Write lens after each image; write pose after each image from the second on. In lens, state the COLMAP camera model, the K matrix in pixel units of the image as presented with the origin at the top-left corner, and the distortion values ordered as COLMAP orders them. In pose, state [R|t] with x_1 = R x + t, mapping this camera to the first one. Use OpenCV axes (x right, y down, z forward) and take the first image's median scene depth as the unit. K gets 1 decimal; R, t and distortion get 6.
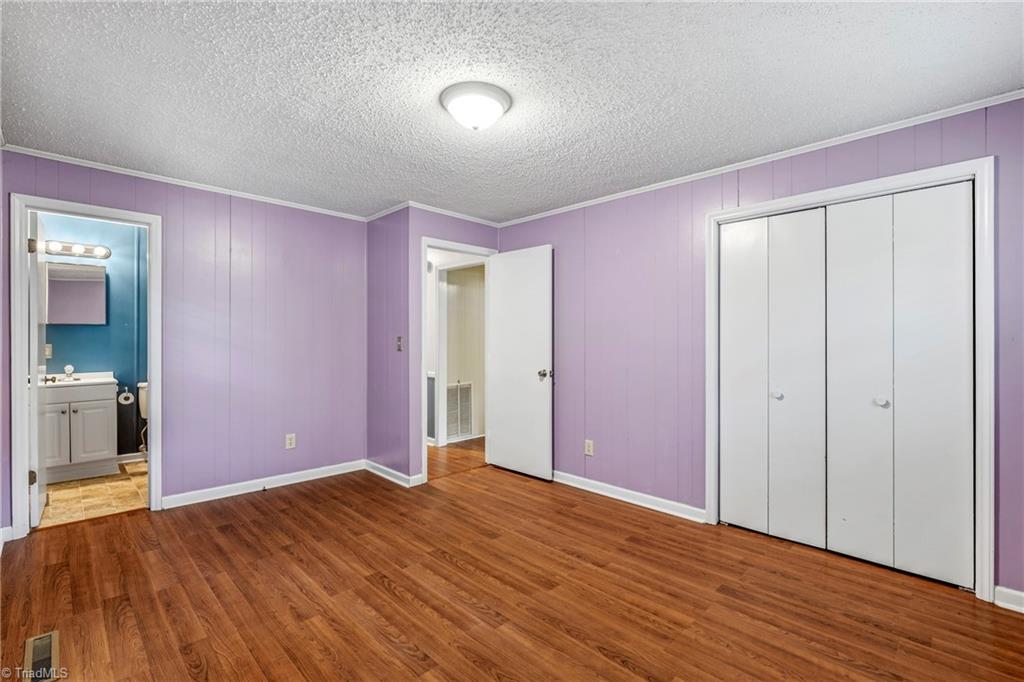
lens RADIAL K [[462.0, 0, 509.8], [0, 462.0, 338.6], [0, 0, 1]] dist [-0.000468, -0.000595]
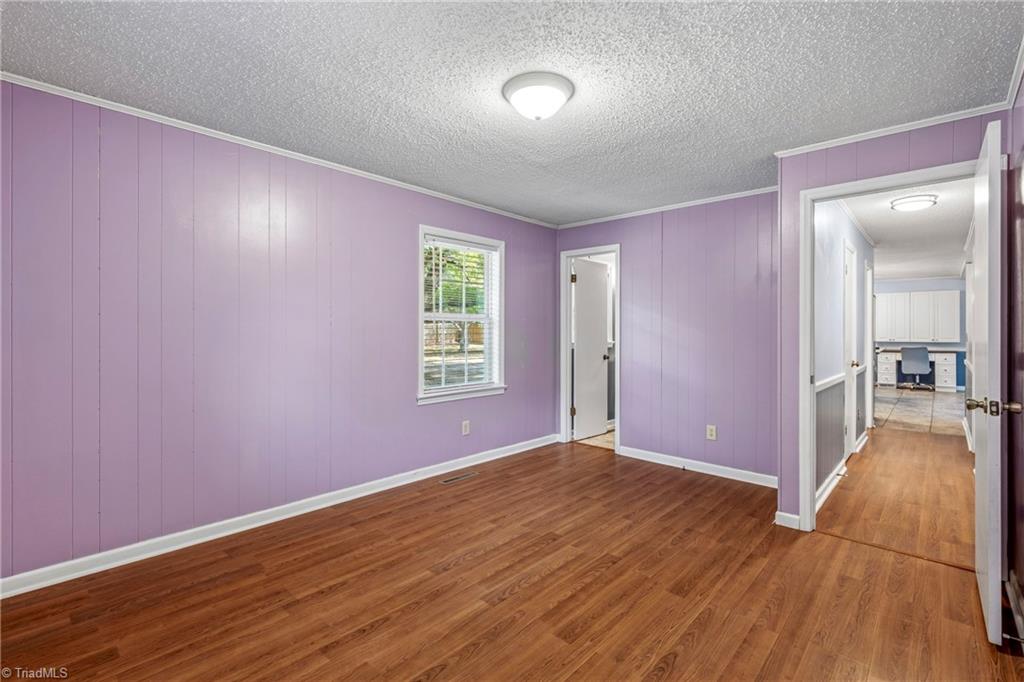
lens RADIAL K [[462.0, 0, 509.8], [0, 462.0, 338.6], [0, 0, 1]] dist [-0.000468, -0.000595]
pose [[0.038875, 0.012677, -0.999164, 0.788137], [-0.001465, 0.999919, 0.012630, 0.003751], [0.999243, 0.000973, 0.038891, 0.774928]]
